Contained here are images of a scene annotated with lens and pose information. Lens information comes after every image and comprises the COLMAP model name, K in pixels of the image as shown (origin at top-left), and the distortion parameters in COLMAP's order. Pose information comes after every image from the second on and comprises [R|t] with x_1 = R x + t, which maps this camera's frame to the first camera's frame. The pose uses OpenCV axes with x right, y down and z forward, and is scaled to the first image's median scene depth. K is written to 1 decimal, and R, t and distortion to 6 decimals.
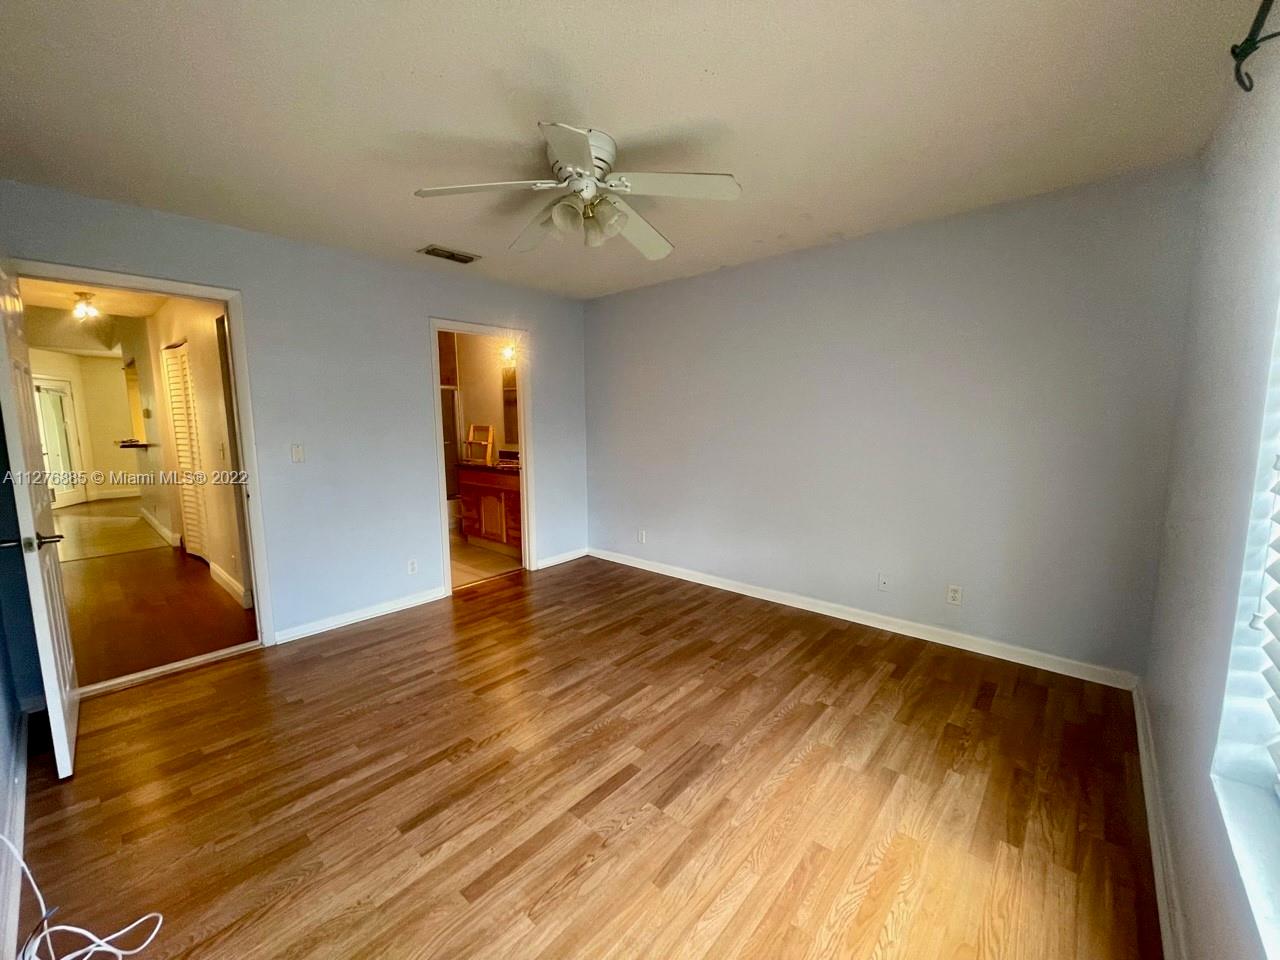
lens RADIAL K [[516.0, 0, 633.7], [0, 516.0, 480.6], [0, 0, 1]] dist [-0.002057, 0.000590]
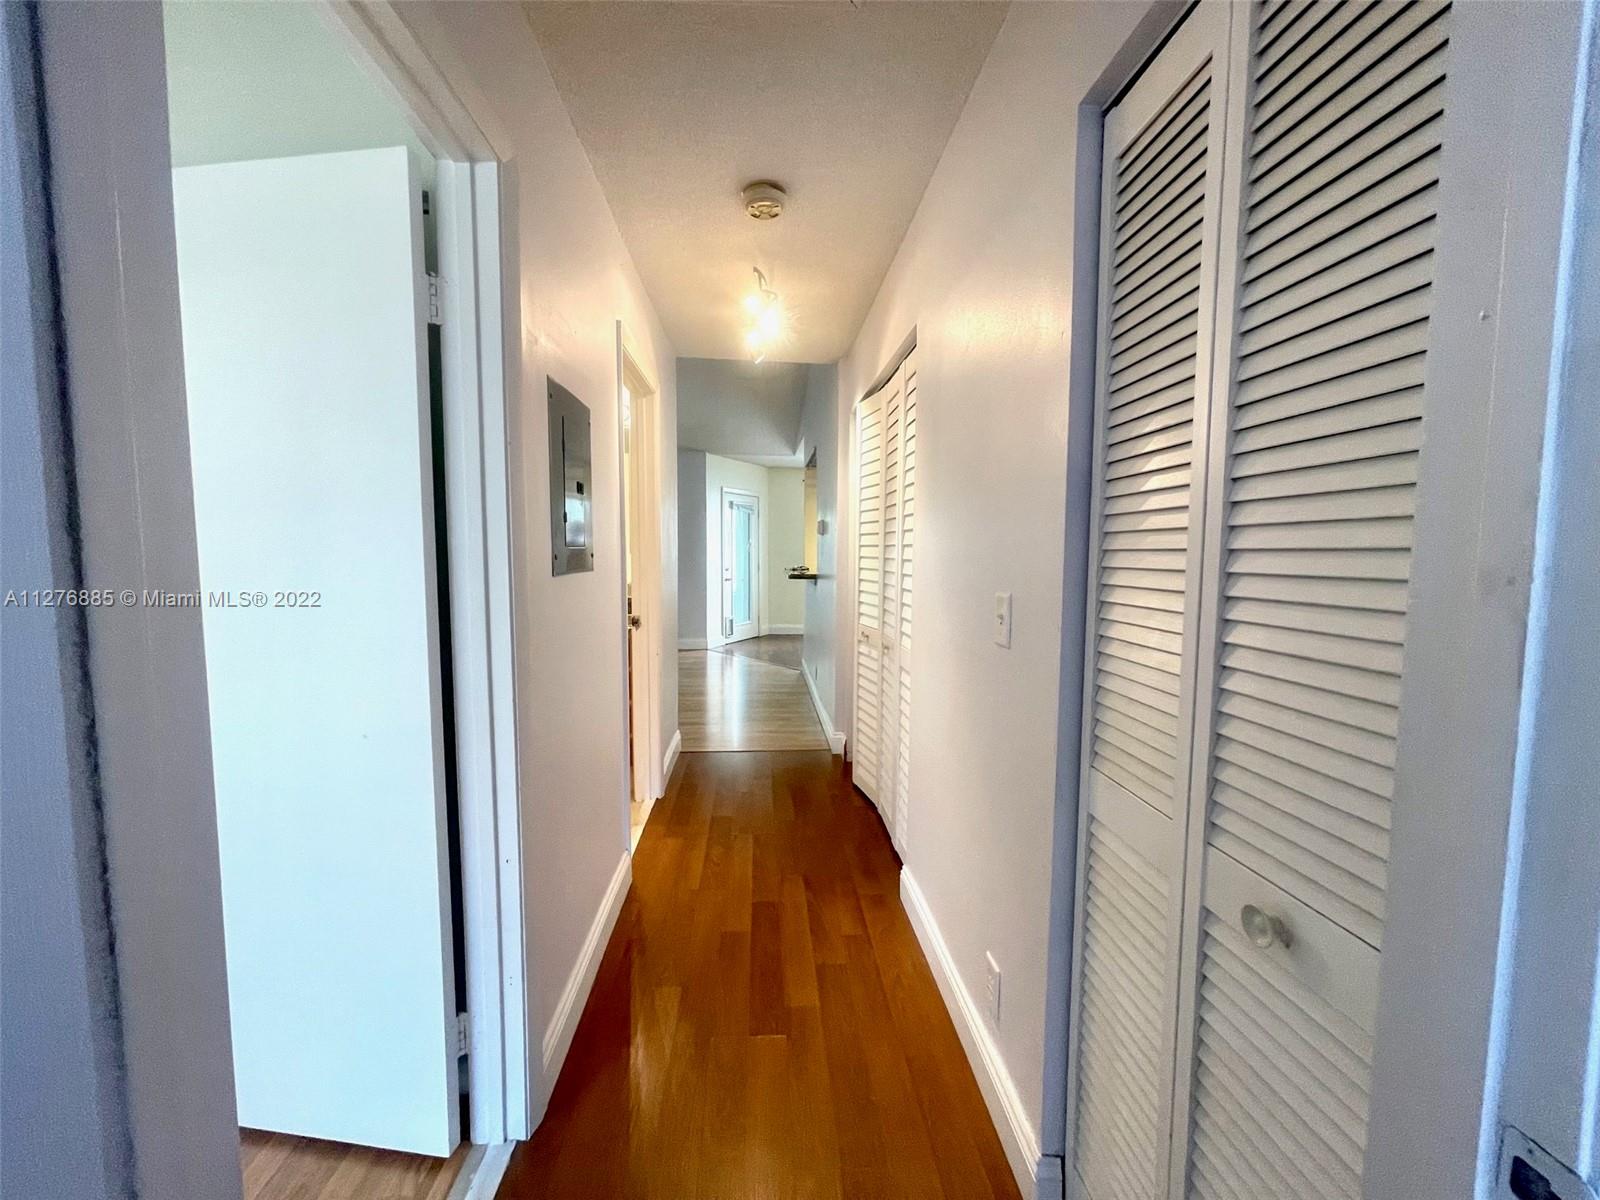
lens RADIAL K [[645.1, 0, 799.7], [0, 645.1, 600.5], [0, 0, 1]] dist [-0.002057, 0.000590]
pose [[0.710856, 0.070359, -0.699810, -0.498842], [-0.099607, 0.995026, -0.001139, -0.045572], [0.696249, 0.070515, 0.714328, 0.519950]]
